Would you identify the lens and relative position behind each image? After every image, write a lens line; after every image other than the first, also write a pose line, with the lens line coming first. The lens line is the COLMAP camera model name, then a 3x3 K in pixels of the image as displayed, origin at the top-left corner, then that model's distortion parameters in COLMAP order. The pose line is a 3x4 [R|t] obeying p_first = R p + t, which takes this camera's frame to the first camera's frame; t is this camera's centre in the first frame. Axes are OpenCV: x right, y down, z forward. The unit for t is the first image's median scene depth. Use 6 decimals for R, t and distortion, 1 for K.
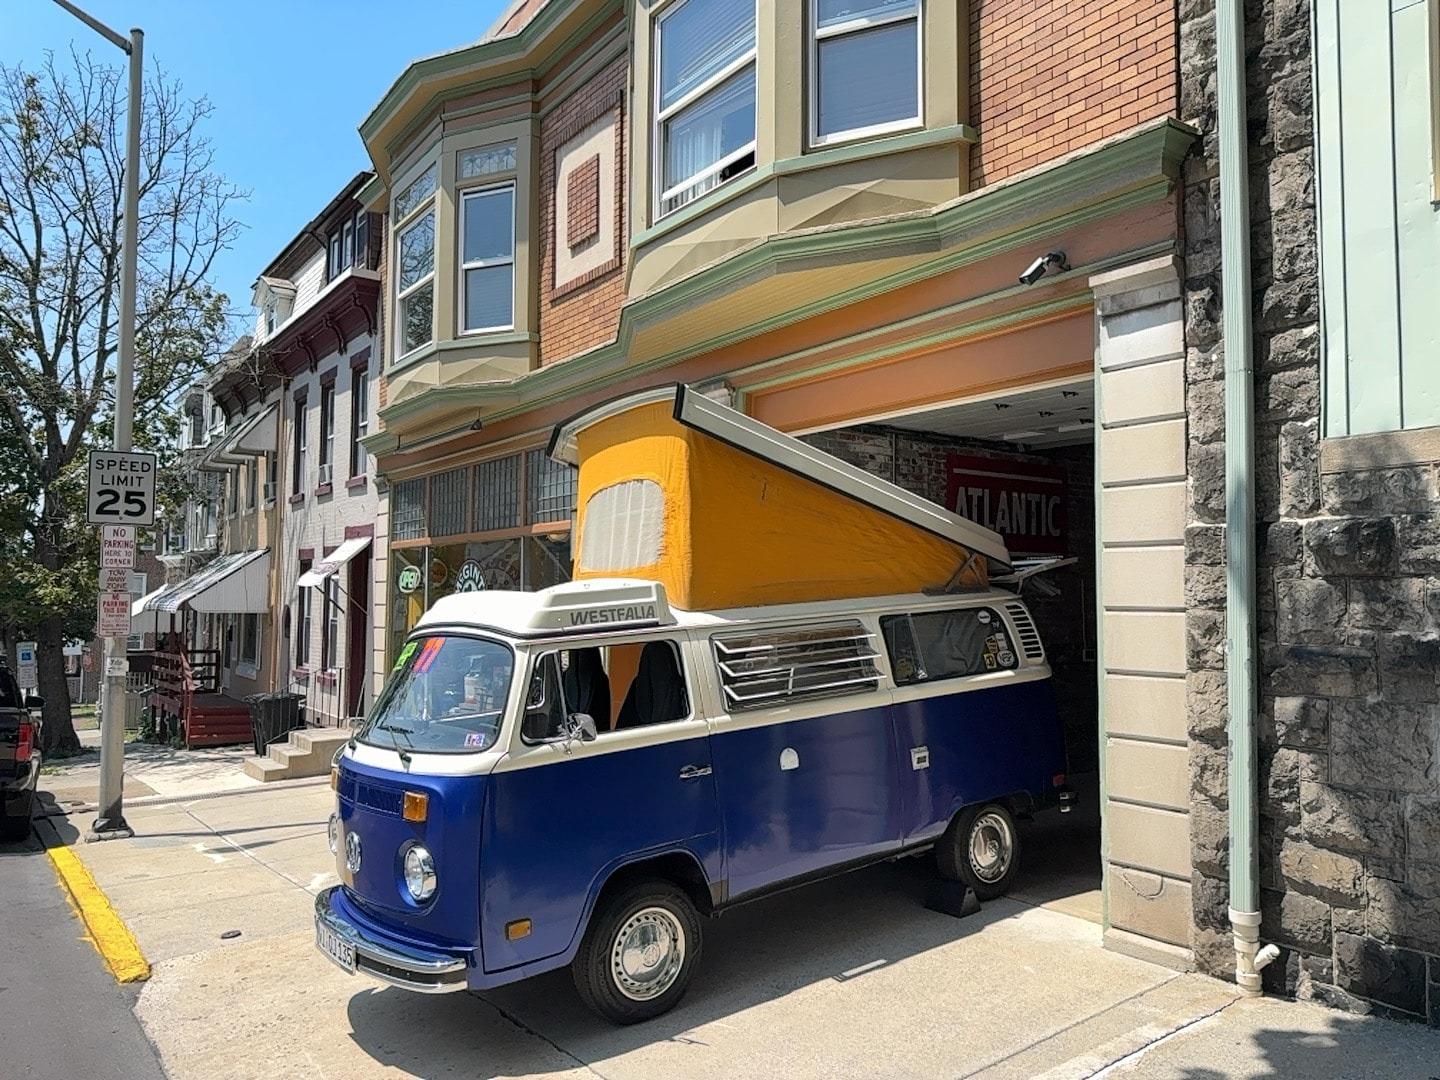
lens RADIAL K [[1039.9, 0, 720.0], [0, 1039.9, 540.0], [0, 0, 1]] dist [0.071195, -0.111564]
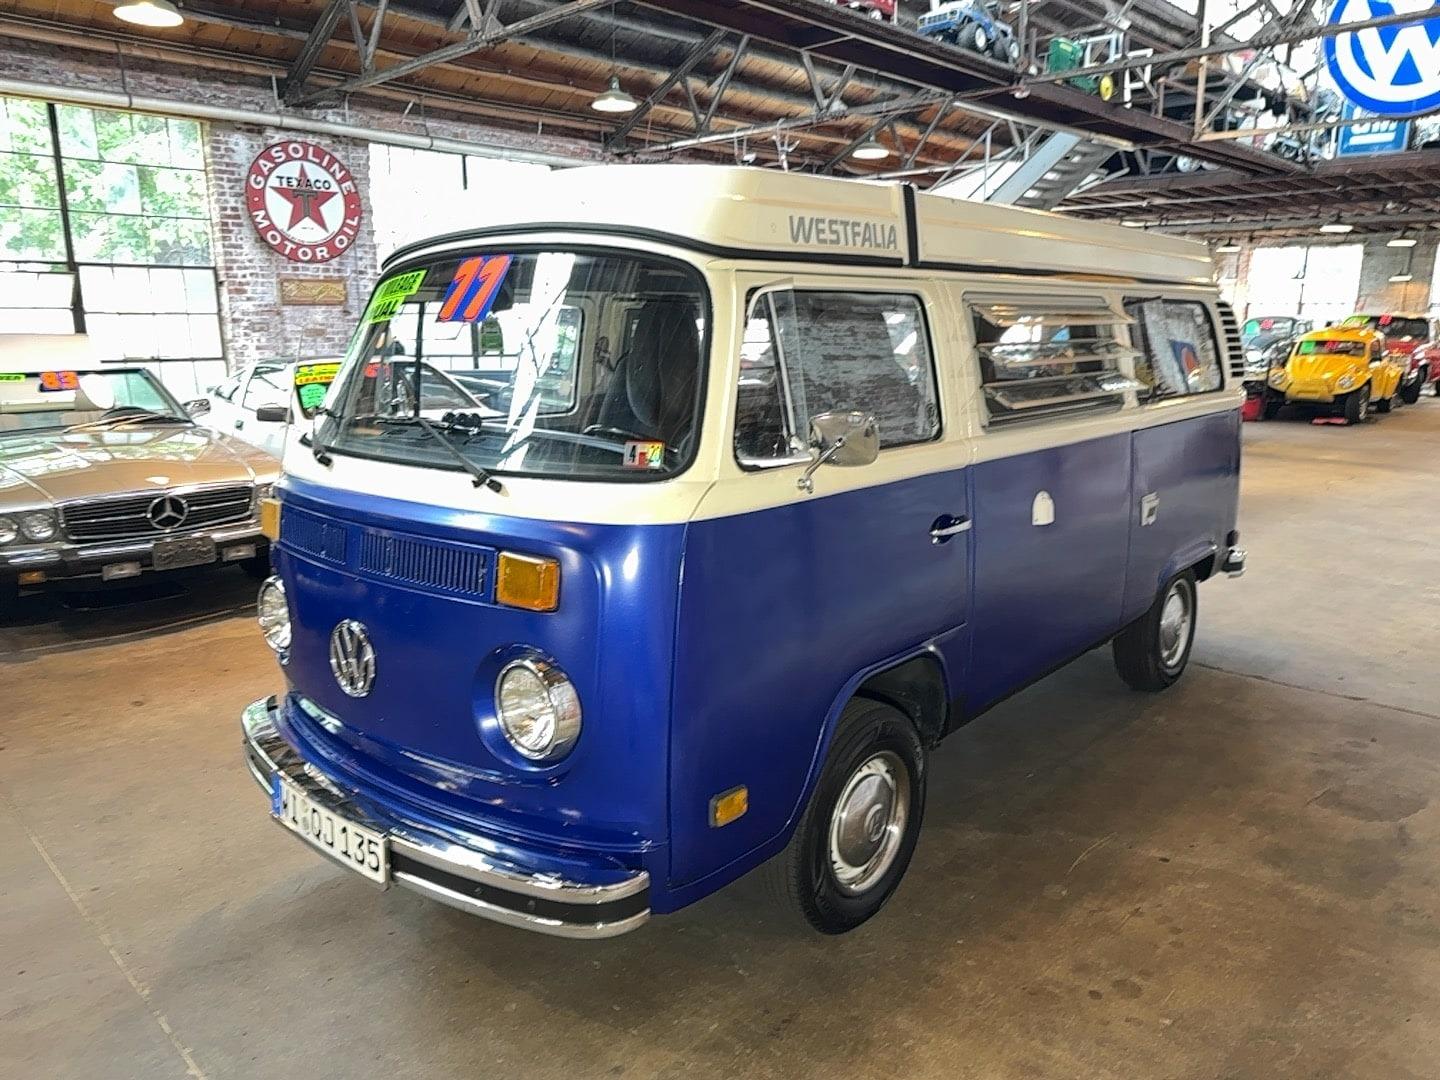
lens RADIAL K [[1005.9, 0, 716.9], [0, 1005.9, 569.0], [0, 0, 1]] dist [-0.003041, -0.004809]
pose [[0.978038, 0.009458, 0.208212, -0.128682], [-0.065070, 0.962895, 0.261915, 0.050978], [-0.198009, -0.269711, 0.942363, 0.234901]]
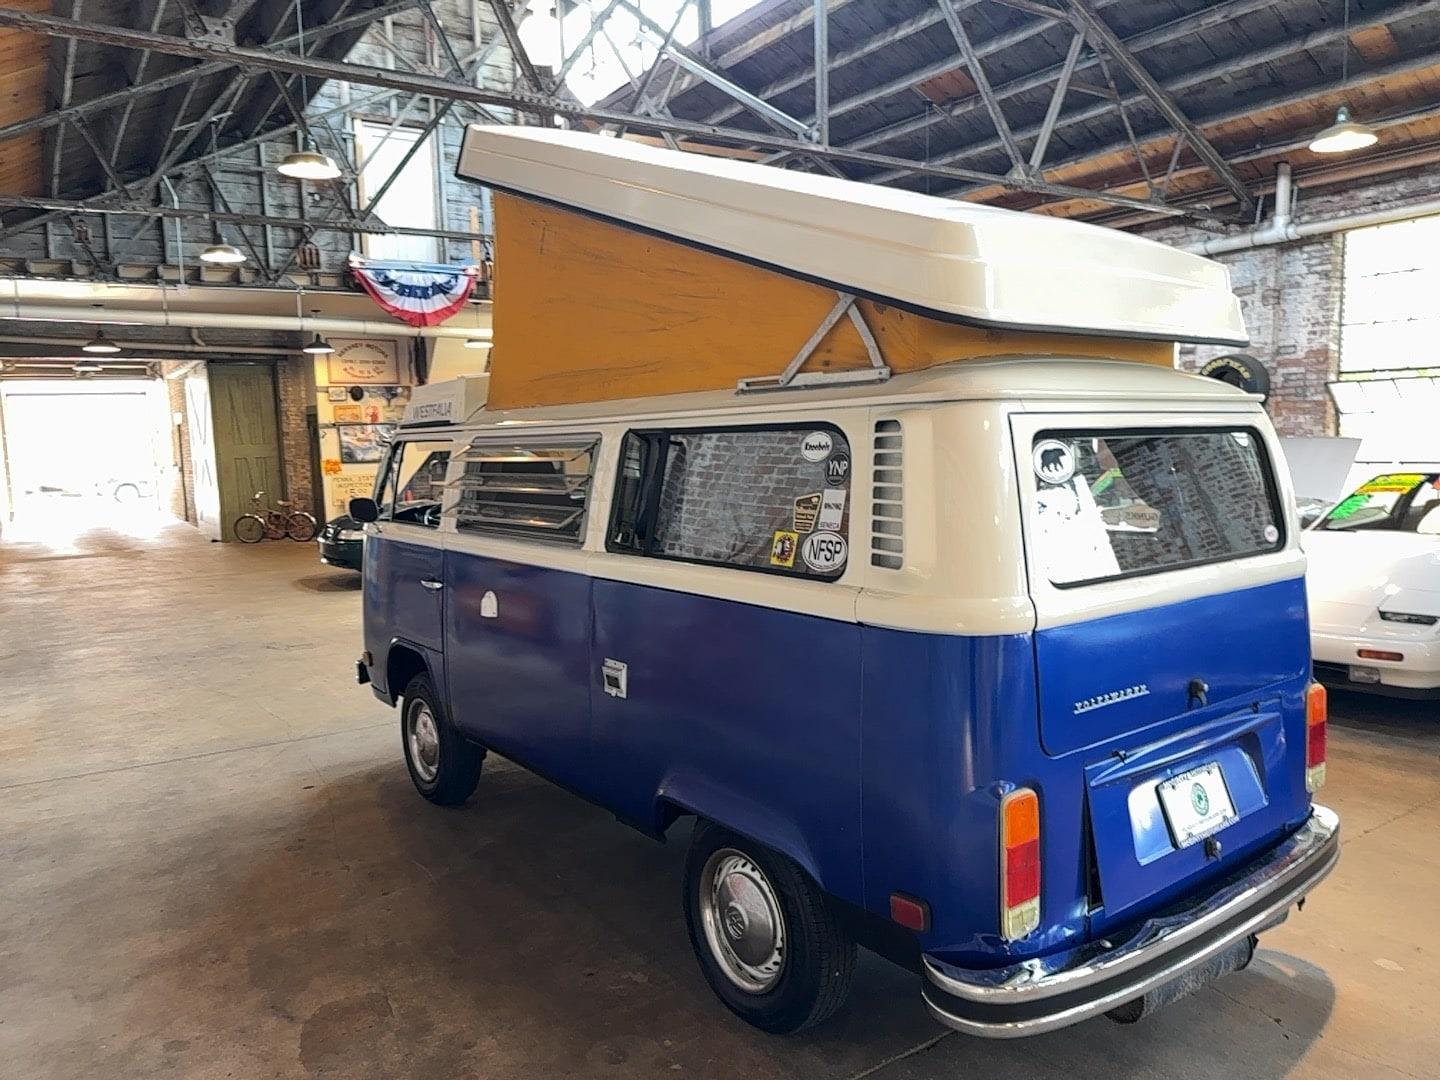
lens RADIAL K [[1005.9, 0, 716.9], [0, 1005.9, 569.0], [0, 0, 1]] dist [-0.003041, -0.004809]
pose [[0.017596, 0.186115, -0.982370, 0.410713], [0.065455, 0.980201, 0.186876, 0.027626], [0.997700, -0.067589, 0.005065, 0.598063]]
